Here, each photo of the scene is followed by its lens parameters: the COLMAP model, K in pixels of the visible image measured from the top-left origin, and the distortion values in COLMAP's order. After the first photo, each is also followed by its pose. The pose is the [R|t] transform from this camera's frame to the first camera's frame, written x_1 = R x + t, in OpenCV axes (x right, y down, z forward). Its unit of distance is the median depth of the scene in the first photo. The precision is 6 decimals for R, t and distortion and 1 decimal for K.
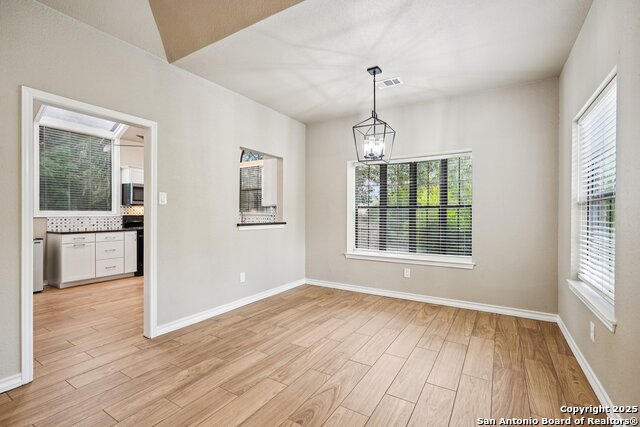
lens RADIAL K [[291.5, 0, 320.9], [0, 291.5, 215.5], [0, 0, 1]] dist [-0.013274, 0.005304]
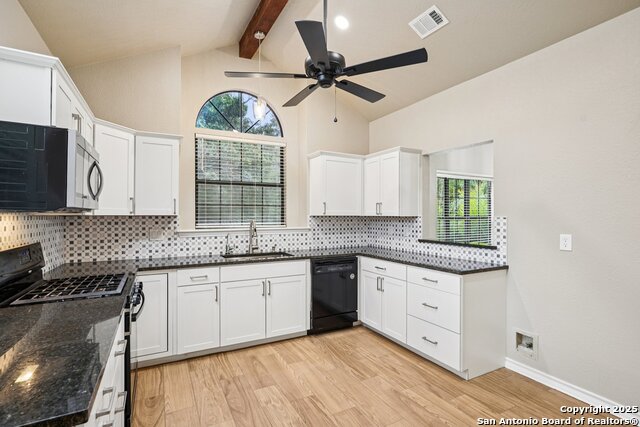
lens RADIAL K [[313.4, 0, 320.9], [0, 313.4, 214.4], [0, 0, 1]] dist [-0.012599, -0.000162]
pose [[0.498940, 0.001539, 0.866635, -0.926965], [0.001126, 0.999996, -0.002423, -0.038683], [-0.866636, 0.002184, 0.498936, 0.776350]]
